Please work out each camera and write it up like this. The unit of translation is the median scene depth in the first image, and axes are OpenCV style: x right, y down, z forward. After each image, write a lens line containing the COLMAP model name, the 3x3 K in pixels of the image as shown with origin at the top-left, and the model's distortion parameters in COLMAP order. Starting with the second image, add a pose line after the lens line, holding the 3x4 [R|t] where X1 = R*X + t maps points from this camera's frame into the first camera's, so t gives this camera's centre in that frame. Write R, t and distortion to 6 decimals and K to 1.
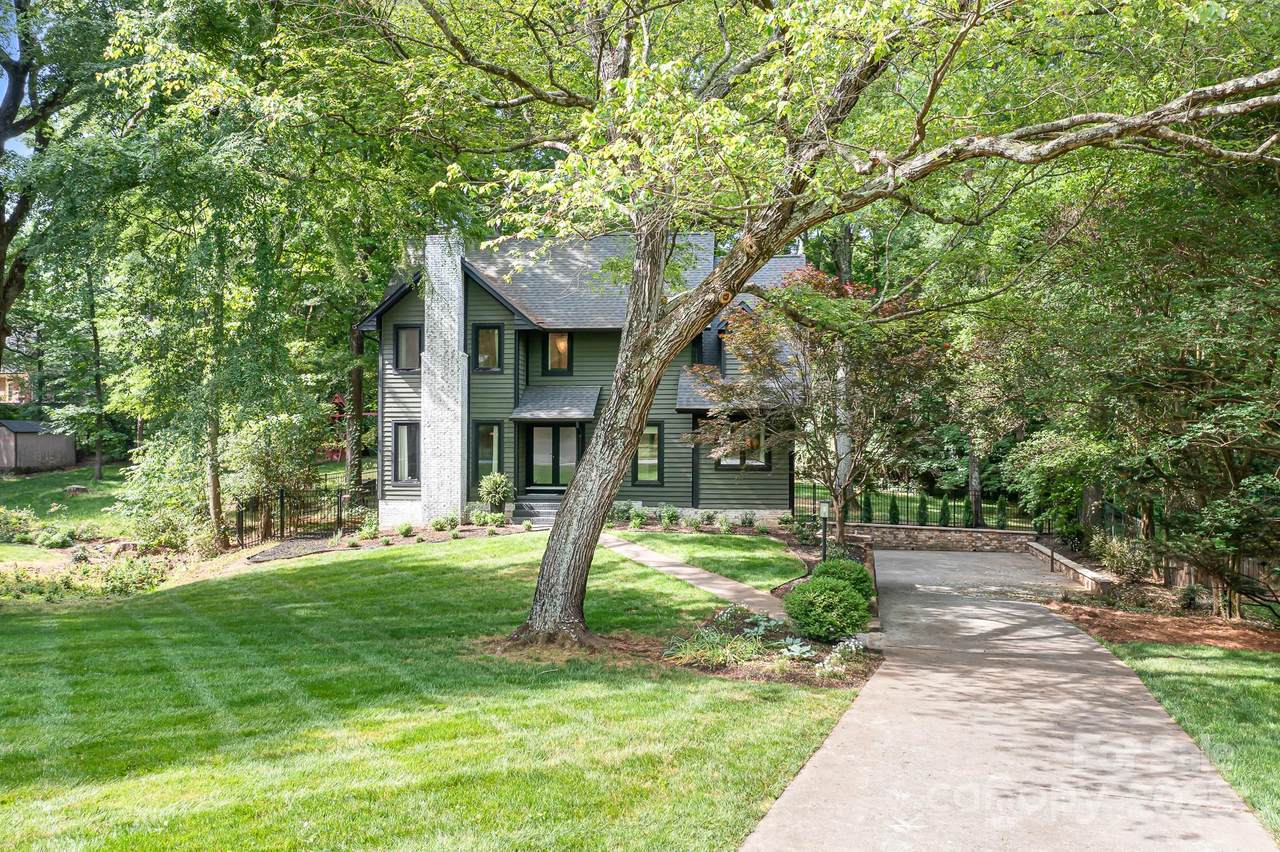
lens RADIAL K [[1011.3, 0, 640.0], [0, 1011.3, 426.0], [0, 0, 1]] dist [-0.022444, -0.001274]
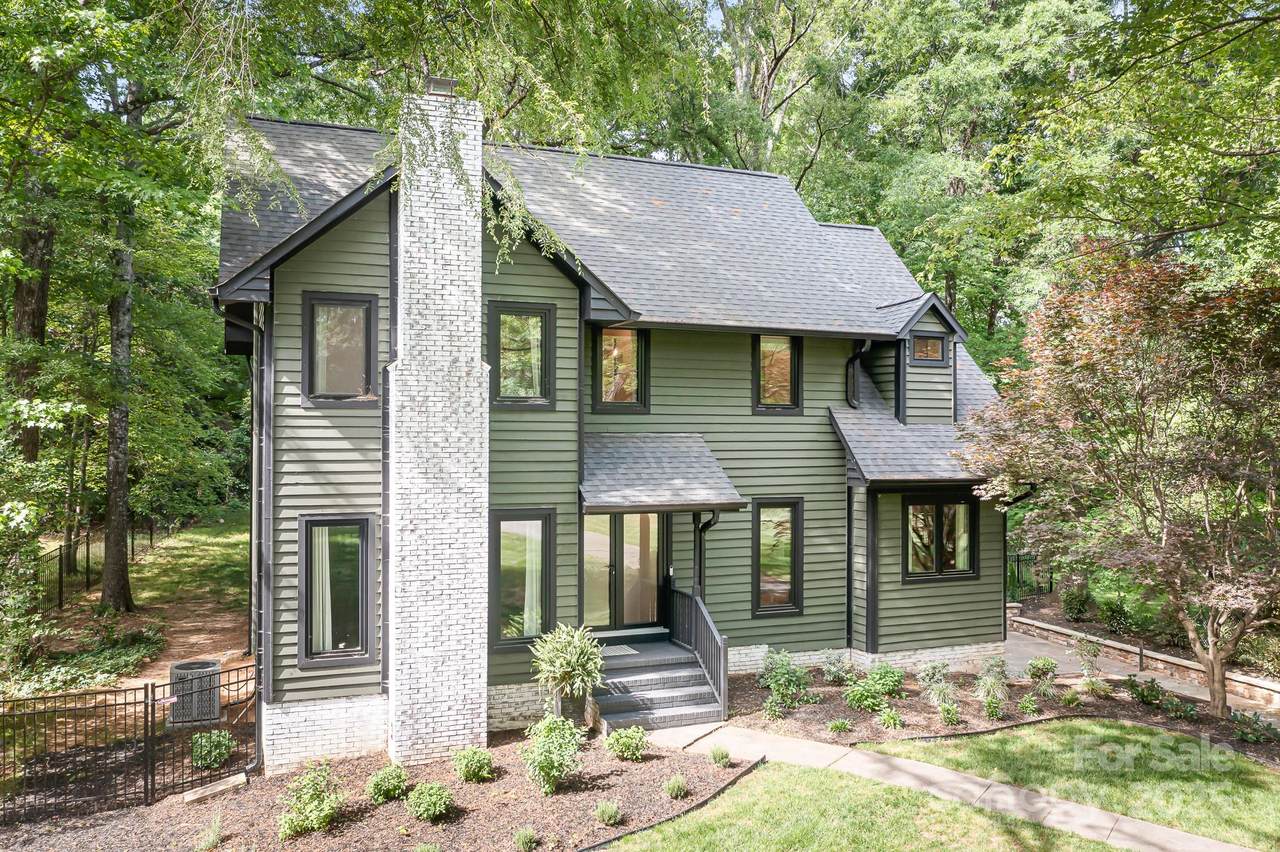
lens RADIAL K [[1000.4, 0, 640.0], [0, 1000.4, 426.0], [0, 0, 1]] dist [-0.017073, -0.003400]
pose [[0.878002, 0.005592, 0.478624, -0.321372], [-0.003281, 0.999979, -0.005663, -0.041411], [-0.478645, 0.003402, 0.878002, 0.558782]]
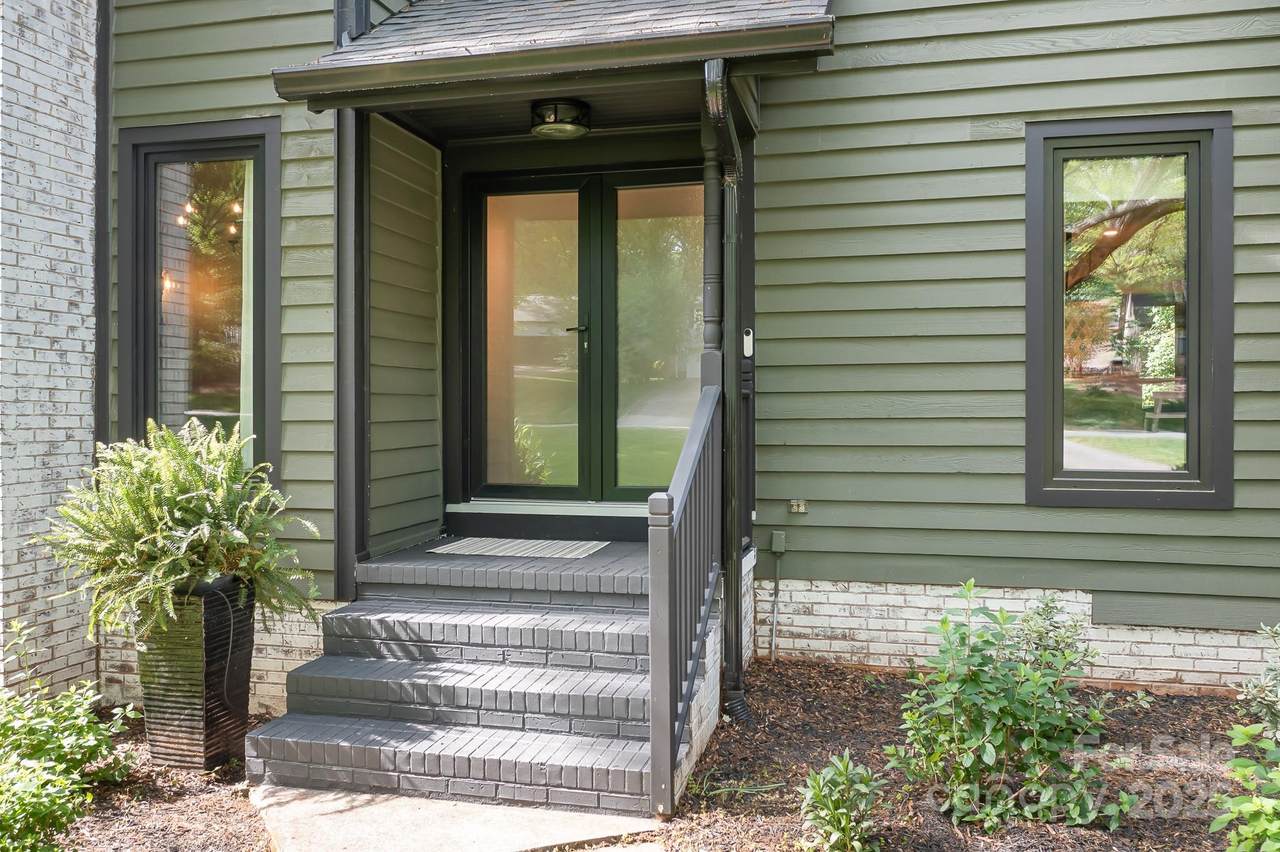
lens RADIAL K [[1021.9, 0, 644.3], [0, 1021.9, 410.7], [0, 0, 1]] dist [-0.009034, -0.002993]
pose [[0.992611, -0.003844, -0.121282, -0.052089], [0.005125, 0.999934, 0.010257, 0.041634], [0.121235, -0.010803, 0.992565, 0.823807]]
